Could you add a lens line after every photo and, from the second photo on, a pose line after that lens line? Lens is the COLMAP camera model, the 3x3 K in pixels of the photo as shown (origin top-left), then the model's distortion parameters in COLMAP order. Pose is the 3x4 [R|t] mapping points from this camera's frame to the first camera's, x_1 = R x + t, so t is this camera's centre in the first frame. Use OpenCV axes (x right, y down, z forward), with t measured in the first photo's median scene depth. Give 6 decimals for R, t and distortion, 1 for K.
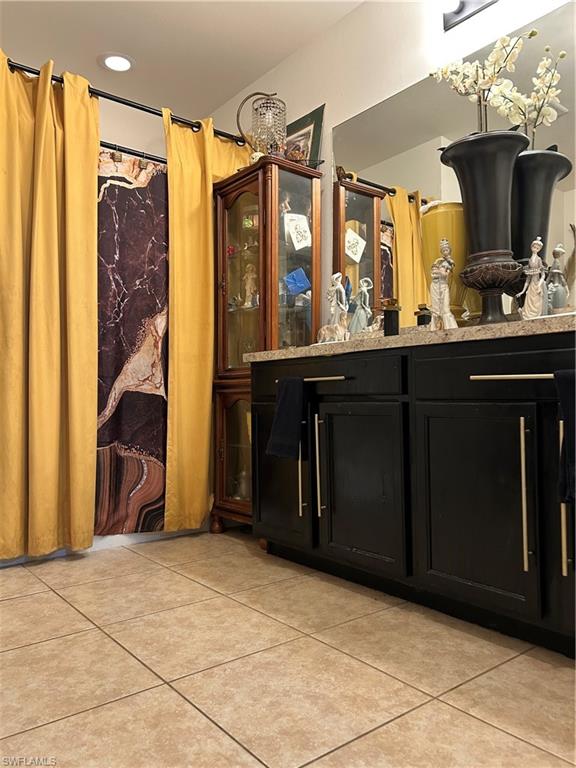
lens RADIAL K [[578.4, 0, 285.5], [0, 578.4, 383.4], [0, 0, 1]] dist [0.045853, -0.030765]
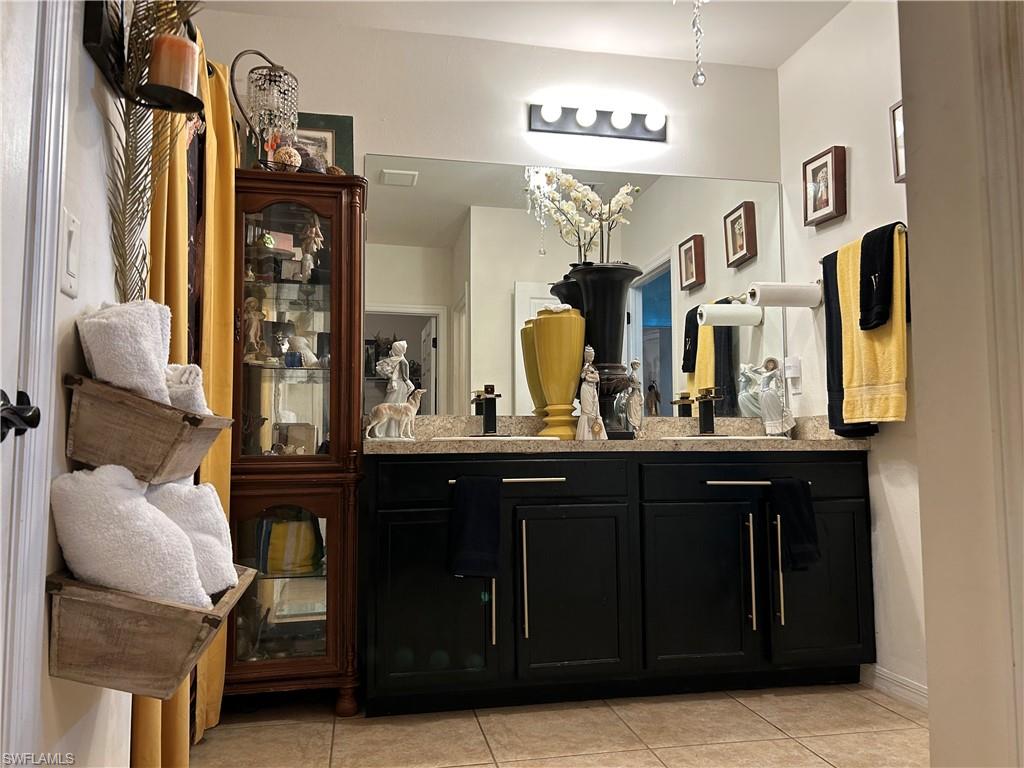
lens RADIAL K [[771.2, 0, 510.4], [0, 771.2, 386.6], [0, 0, 1]] dist [0.045853, -0.030765]
pose [[0.454112, 0.078104, 0.887515, -1.207334], [-0.021707, 0.996824, -0.076617, -0.070234], [-0.890680, 0.015528, 0.454365, 0.561480]]
